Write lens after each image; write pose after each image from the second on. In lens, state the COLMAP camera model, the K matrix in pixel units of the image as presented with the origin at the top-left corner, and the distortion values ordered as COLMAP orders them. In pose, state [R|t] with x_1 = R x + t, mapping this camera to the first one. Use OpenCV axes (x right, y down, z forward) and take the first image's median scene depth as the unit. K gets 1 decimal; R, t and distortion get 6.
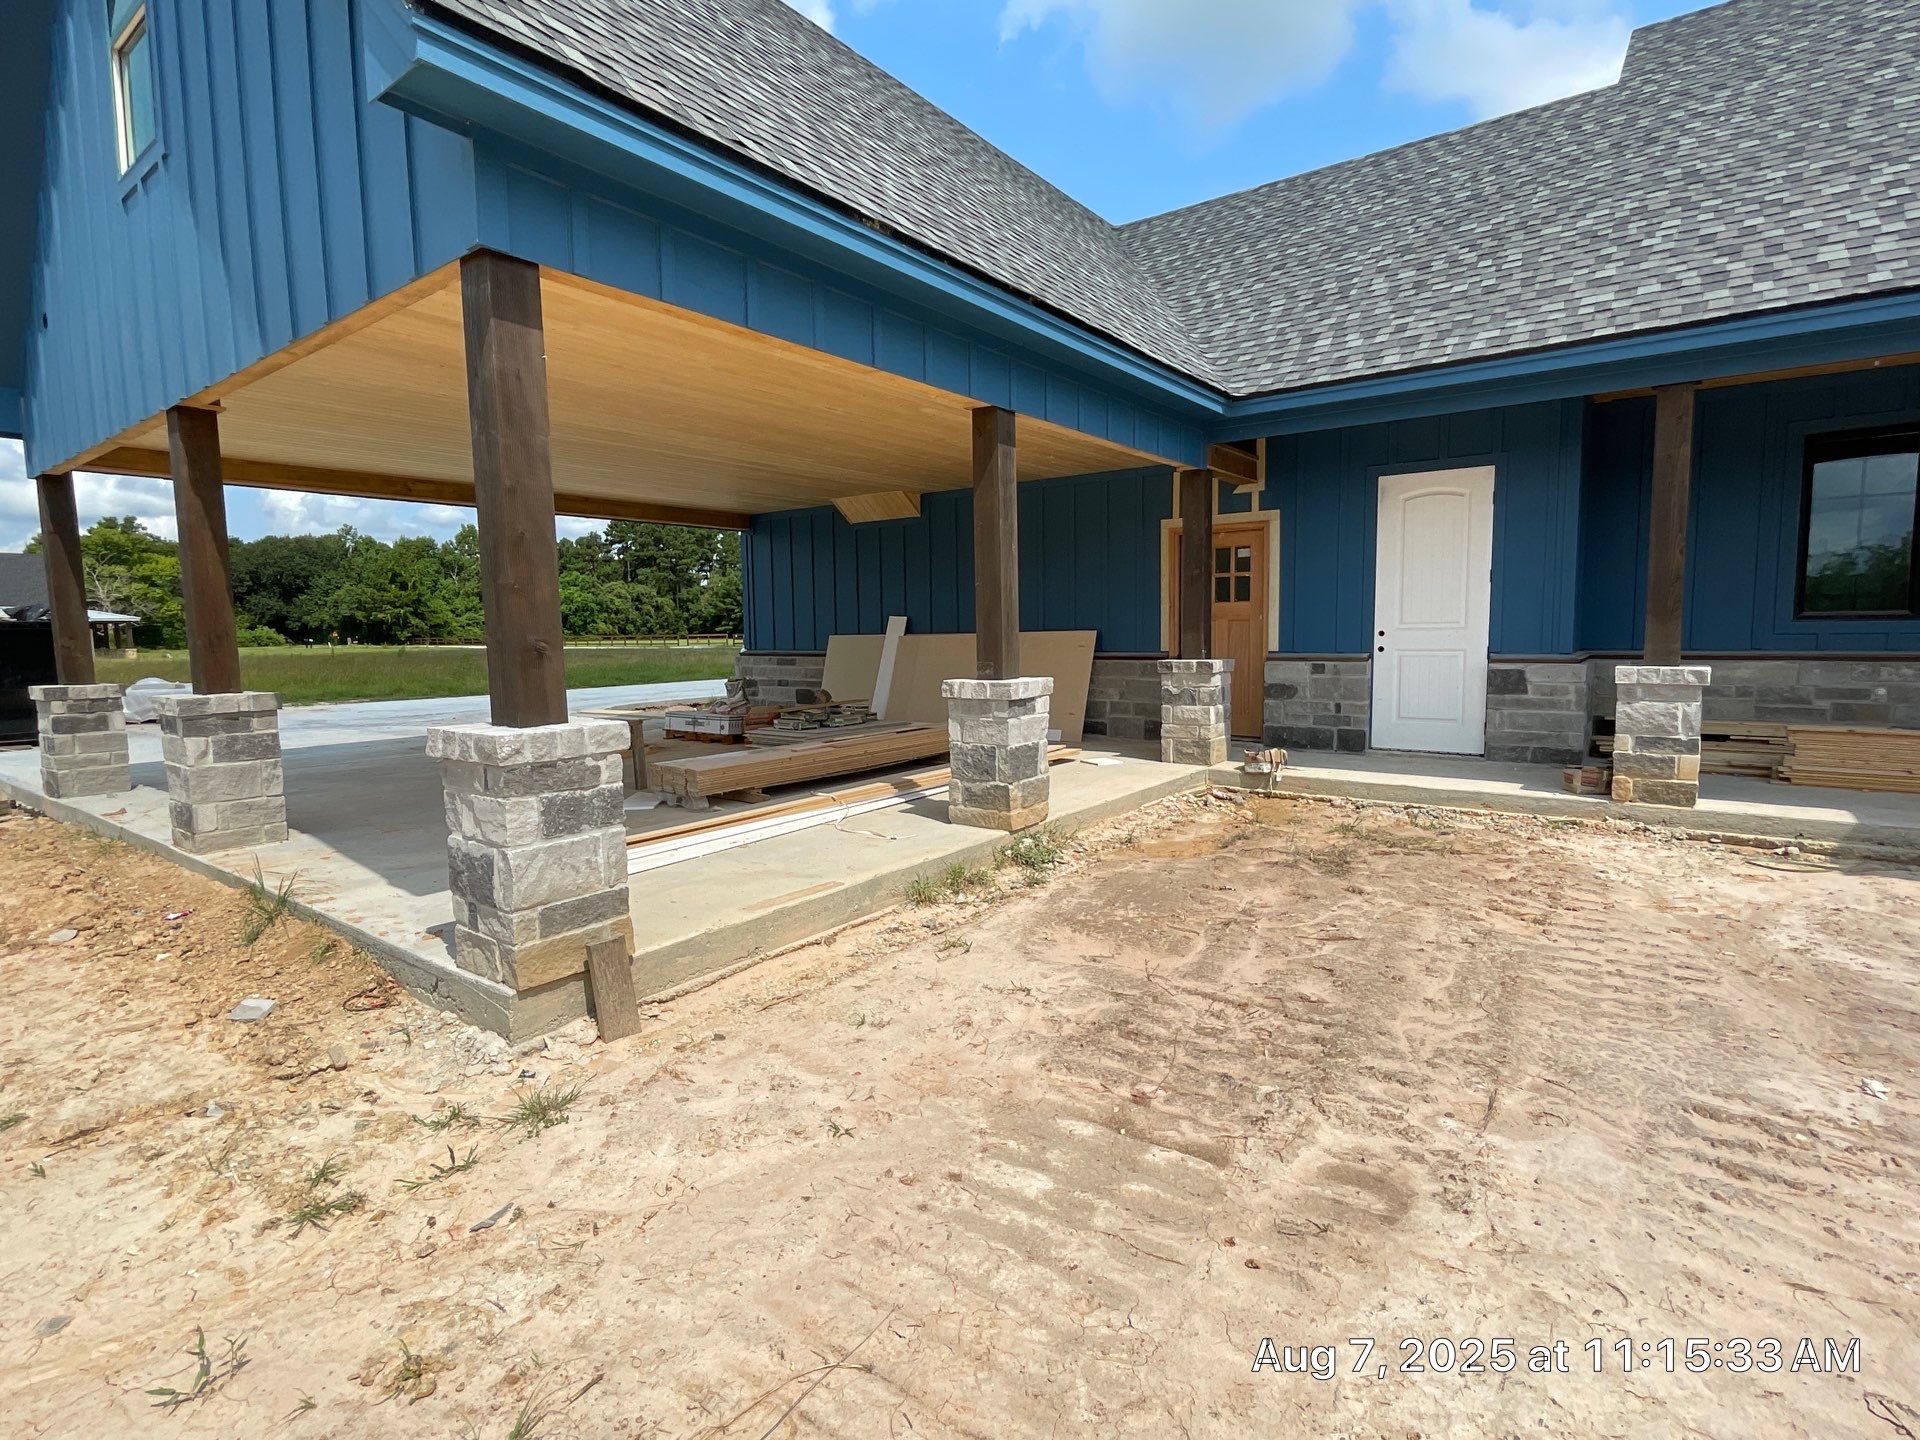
lens RADIAL K [[980.4, 0, 960.0], [0, 980.4, 720.0], [0, 0, 1]] dist [0.003022, 0.000739]
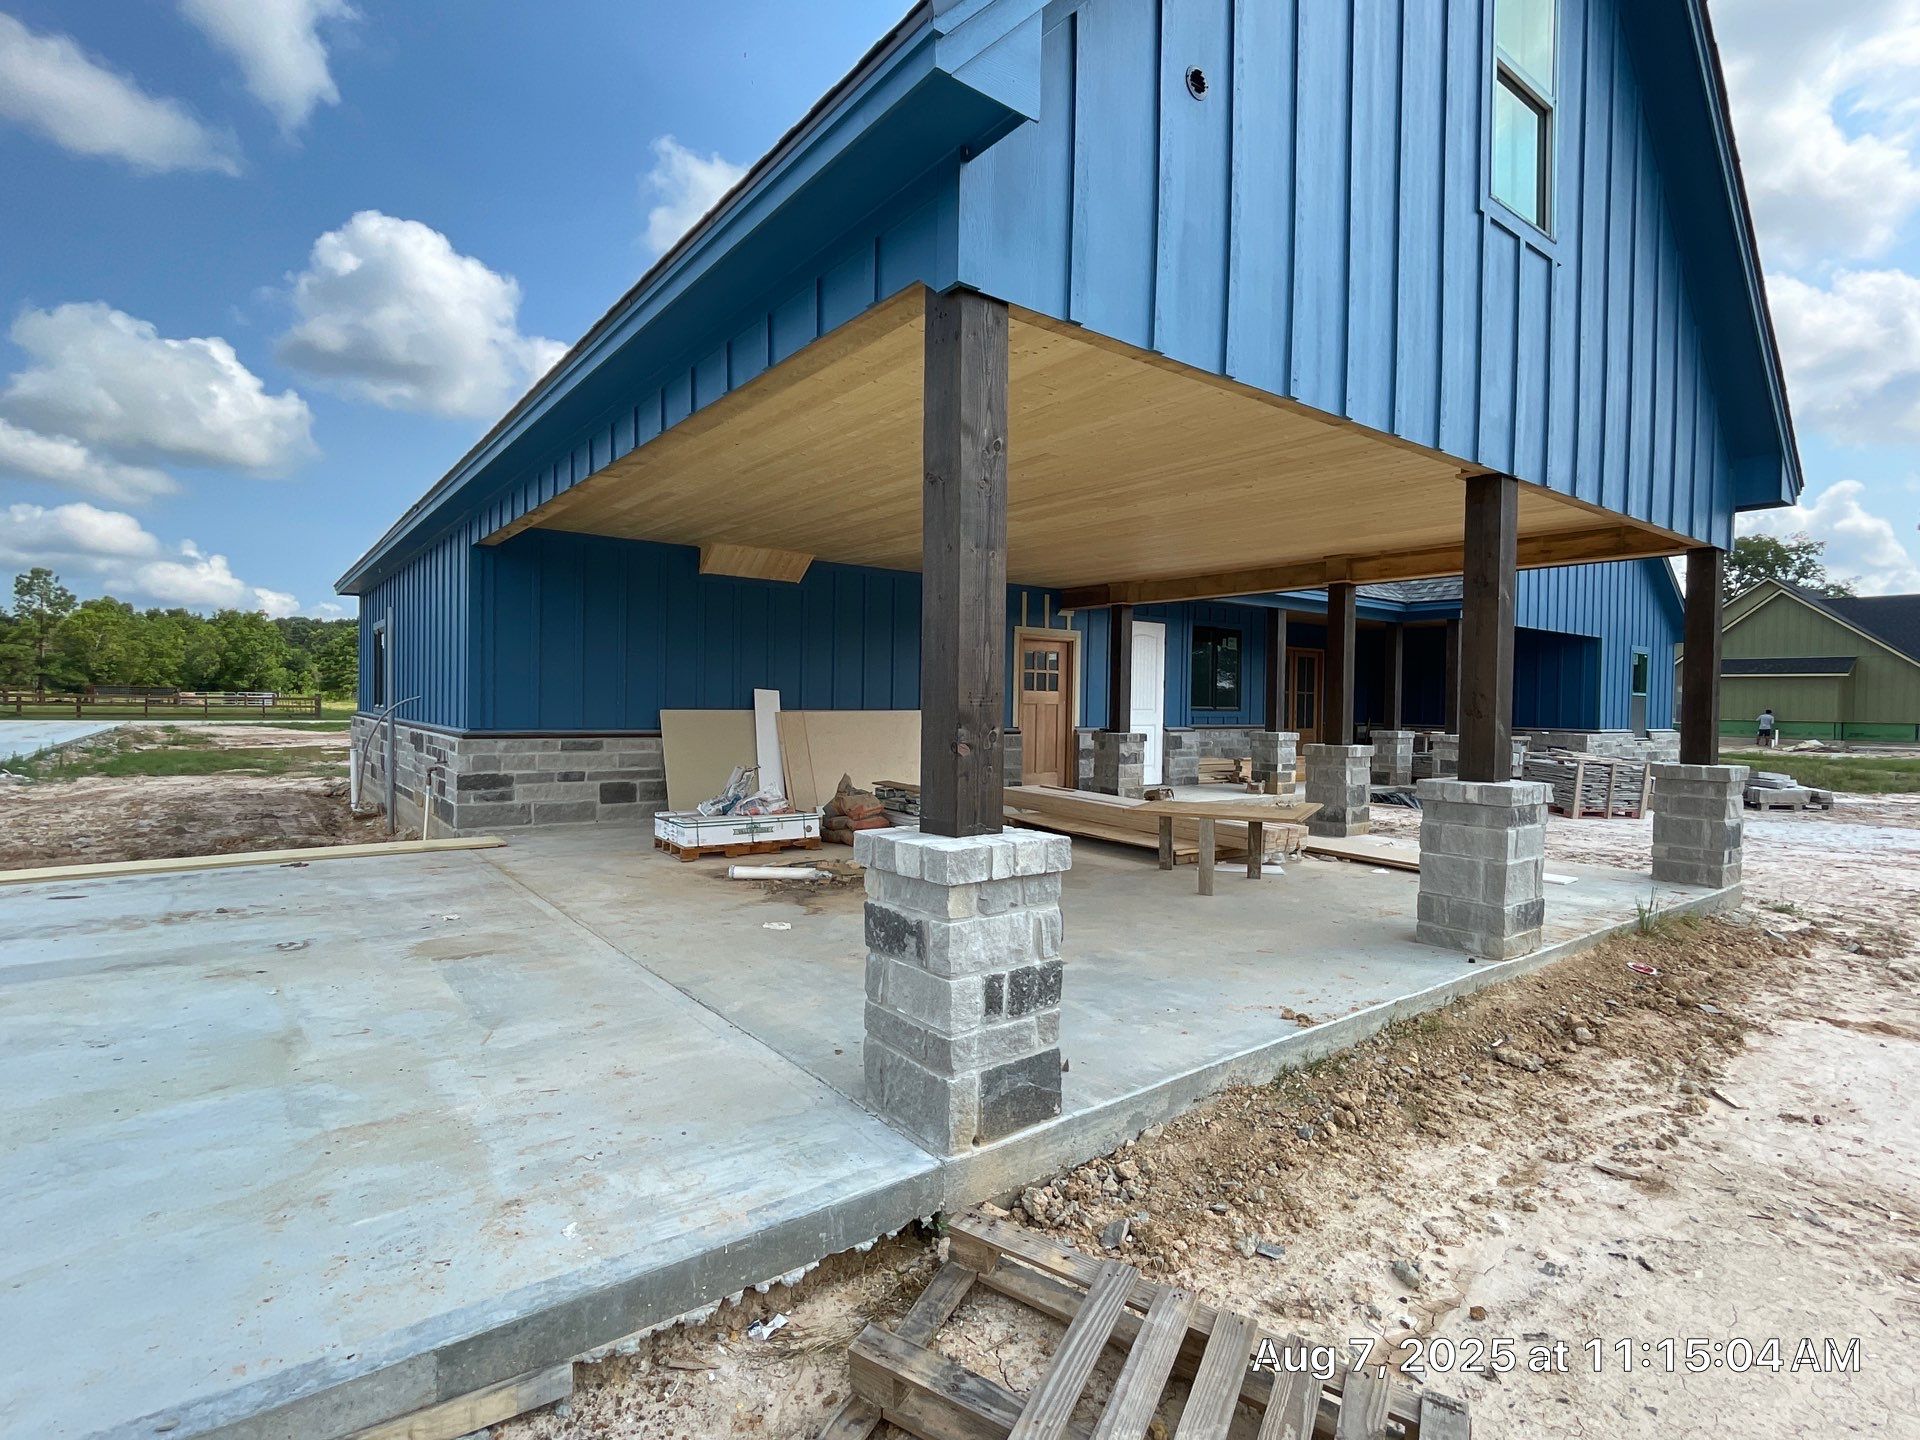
lens RADIAL K [[980.4, 0, 960.0], [0, 980.4, 720.0], [0, 0, 1]] dist [0.003022, 0.000739]
pose [[0.251953, 0.001280, 0.967739, -0.962548], [0.073206, 0.997109, -0.020379, -0.053607], [-0.964967, 0.075978, 0.251131, 0.685258]]
